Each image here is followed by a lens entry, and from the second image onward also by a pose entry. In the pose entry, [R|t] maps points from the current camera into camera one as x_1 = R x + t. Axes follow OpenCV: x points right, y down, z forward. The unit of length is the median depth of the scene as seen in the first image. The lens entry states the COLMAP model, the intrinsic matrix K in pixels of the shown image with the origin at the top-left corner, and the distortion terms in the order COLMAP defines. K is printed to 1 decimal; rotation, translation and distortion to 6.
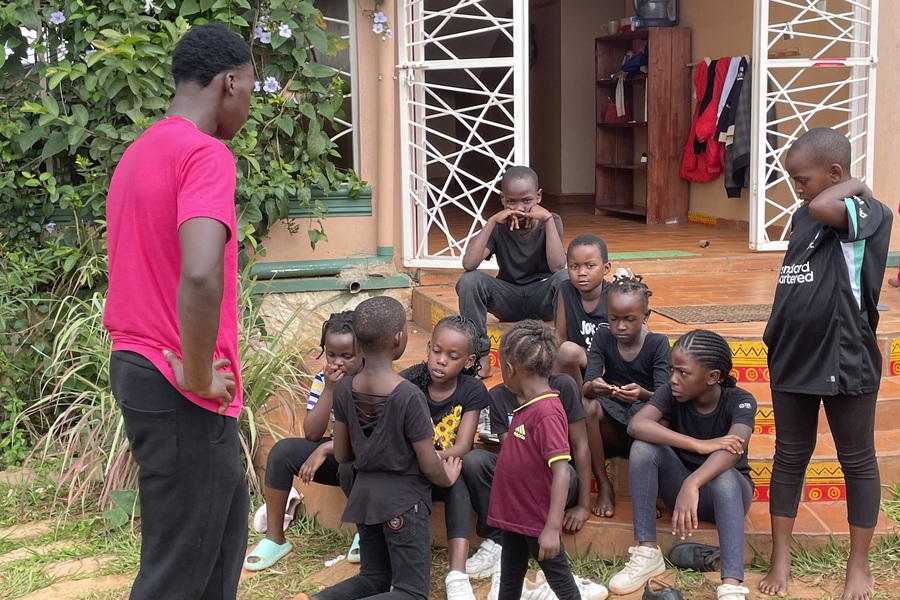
lens RADIAL K [[1234.6, 0, 447.0], [0, 1234.6, 294.1], [0, 0, 1]] dist [0.064898, 0.000000]
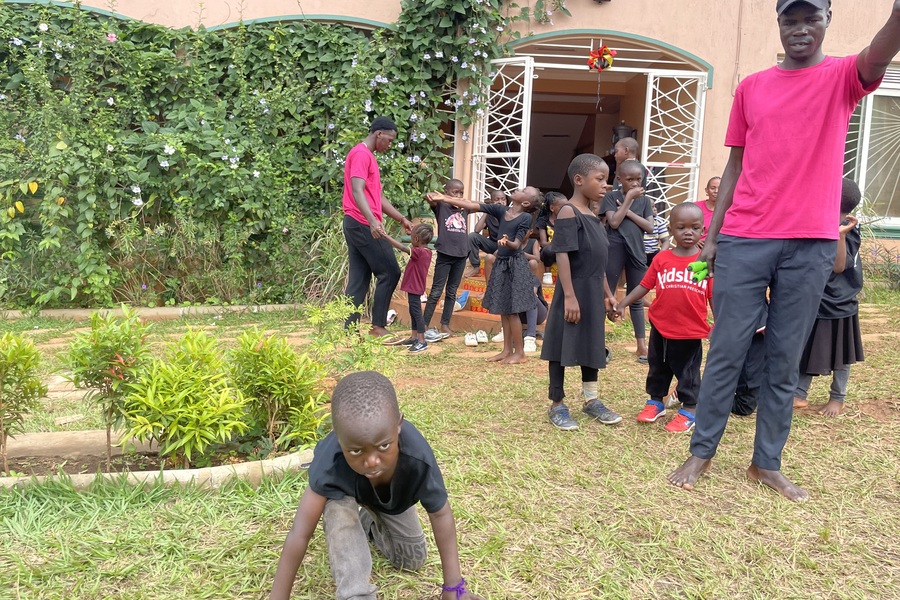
lens RADIAL K [[683.9, 0, 454.7], [0, 683.9, 291.1], [0, 0, 1]] dist [0.065613, -0.099605]
pose [[0.976382, 0.085264, -0.198515, 0.202027], [-0.093528, 0.995082, -0.032616, 0.113633], [0.194758, 0.050413, 0.979555, -0.246089]]
